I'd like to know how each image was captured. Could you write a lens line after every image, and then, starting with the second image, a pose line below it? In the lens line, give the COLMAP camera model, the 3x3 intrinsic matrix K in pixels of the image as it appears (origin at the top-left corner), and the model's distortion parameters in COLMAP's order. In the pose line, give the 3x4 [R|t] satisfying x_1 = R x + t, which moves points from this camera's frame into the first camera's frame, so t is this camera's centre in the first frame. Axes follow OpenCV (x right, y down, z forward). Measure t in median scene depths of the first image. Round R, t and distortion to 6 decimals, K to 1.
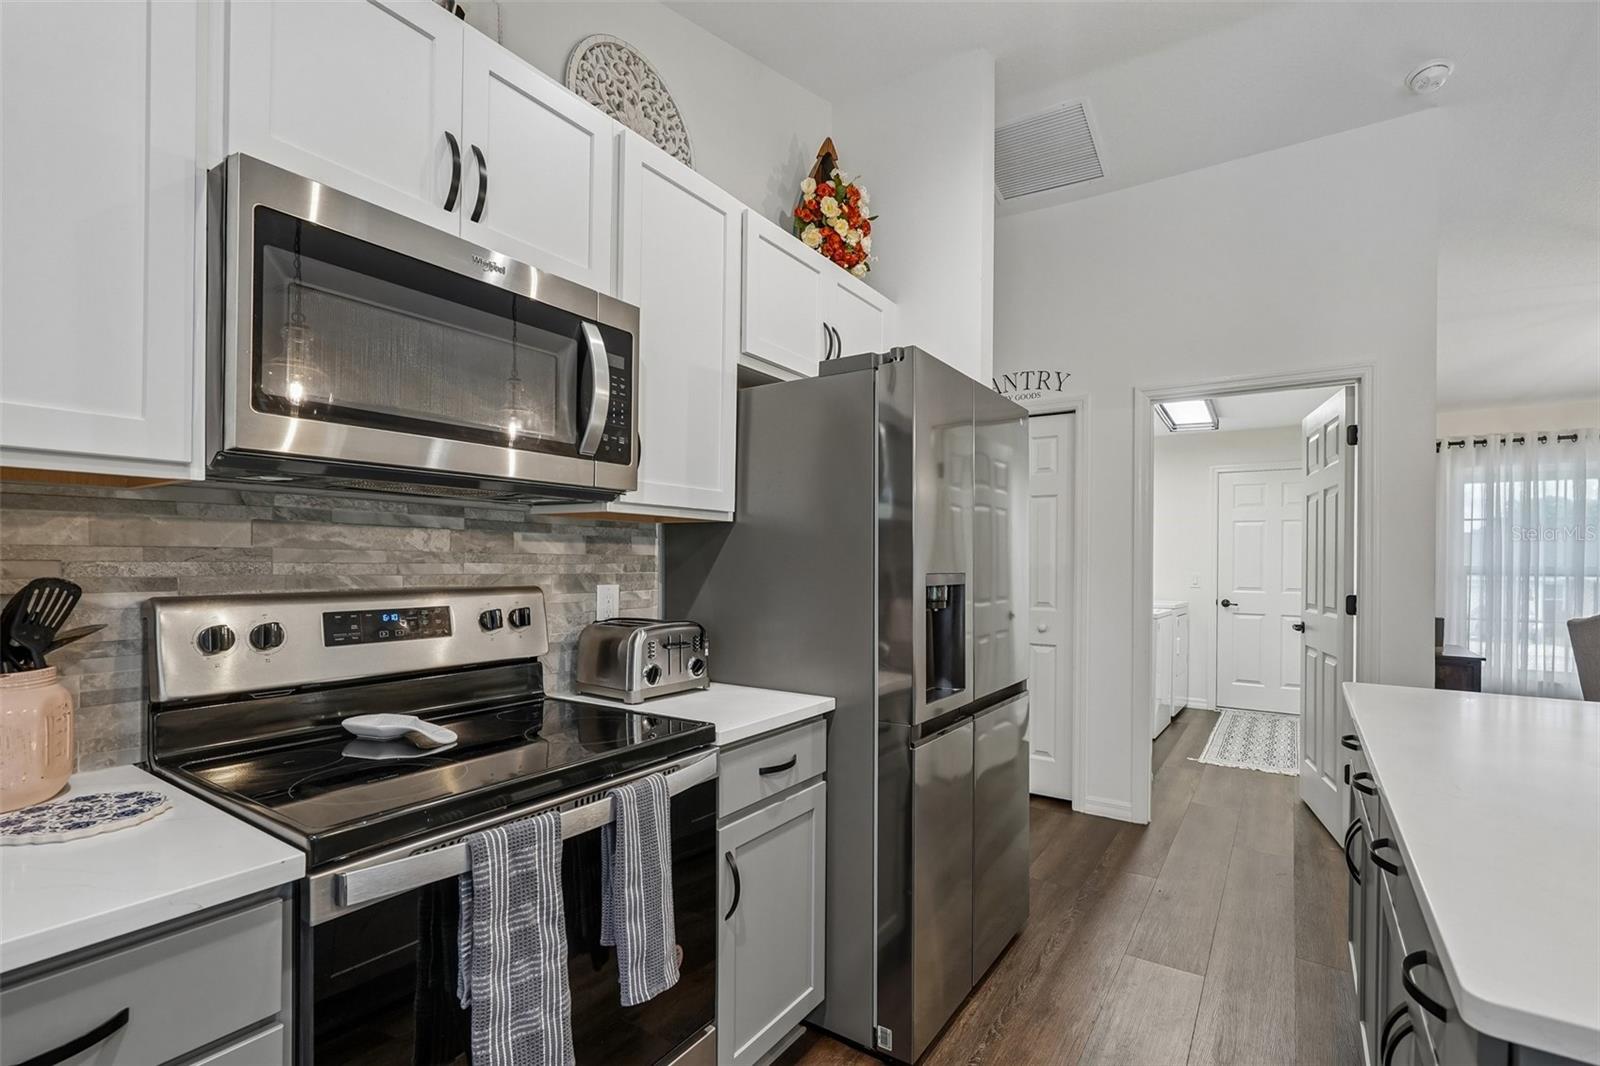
lens RADIAL K [[729.8, 0, 790.9], [0, 729.8, 565.0], [0, 0, 1]] dist [-0.002912, 0.000086]
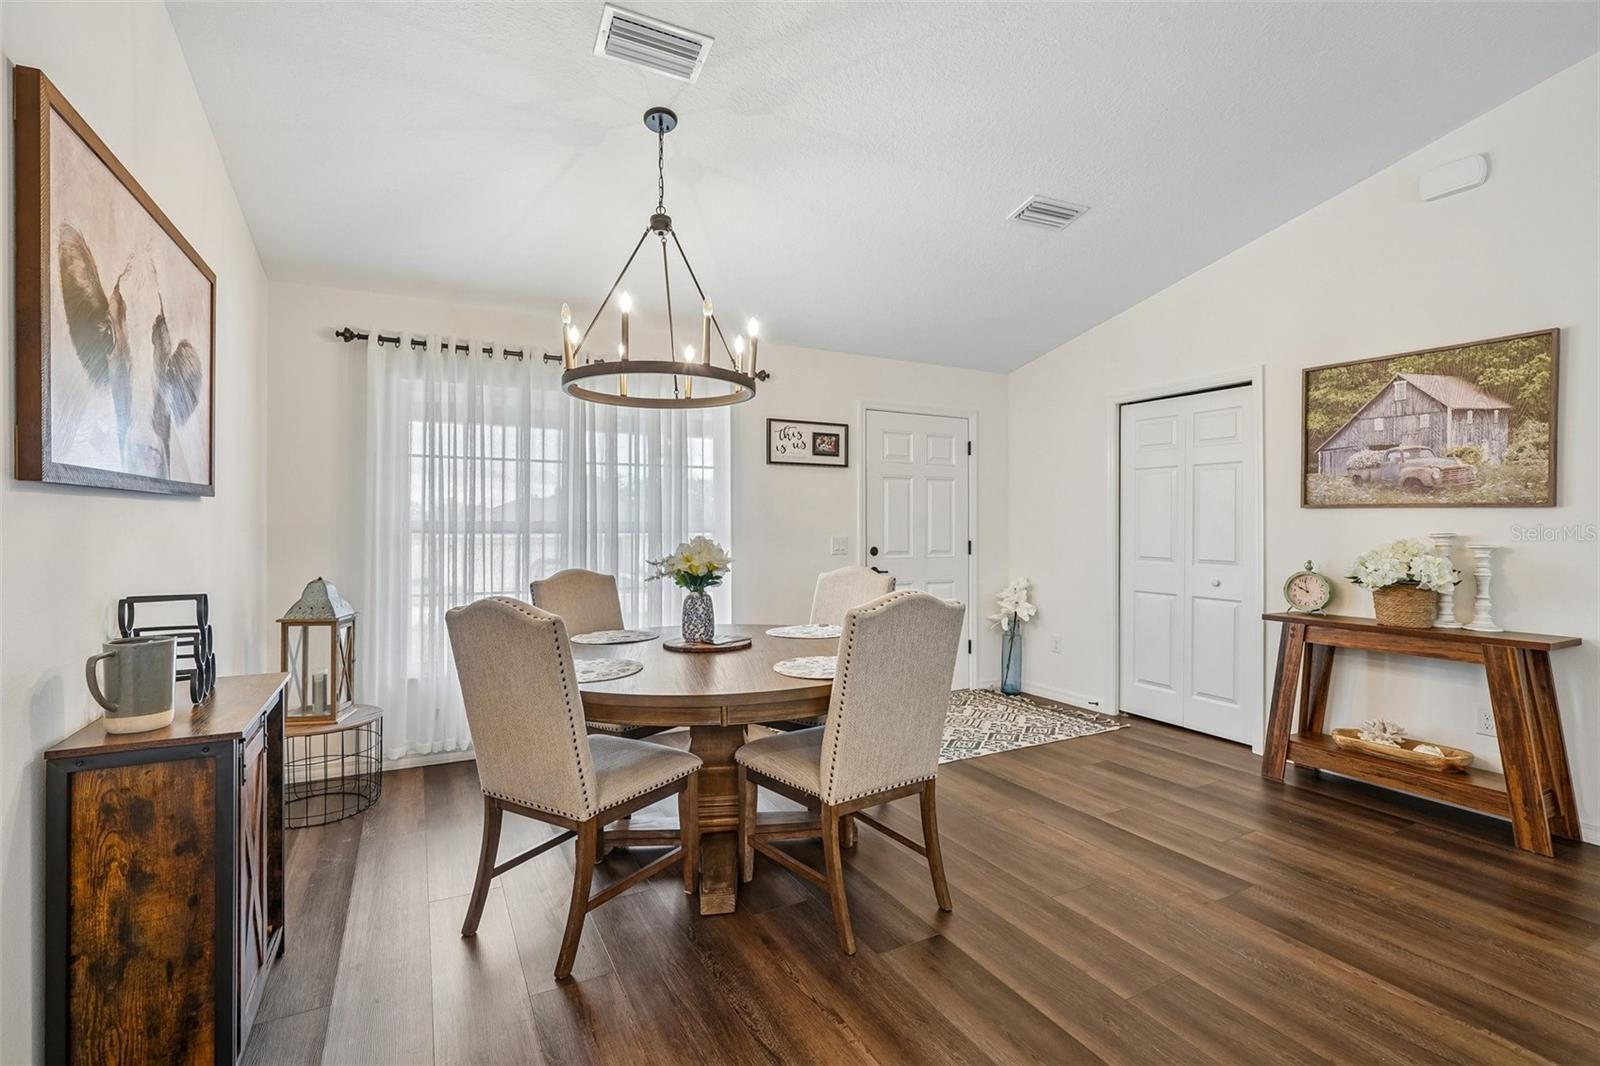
lens RADIAL K [[729.8, 0, 797.2], [0, 729.8, 528.7], [0, 0, 1]] dist [-0.002912, 0.000086]
pose [[0.472222, -0.004279, 0.881469, 1.888981], [0.003082, 0.999990, 0.003203, 0.033521], [-0.881474, 0.001204, 0.472230, 1.313608]]
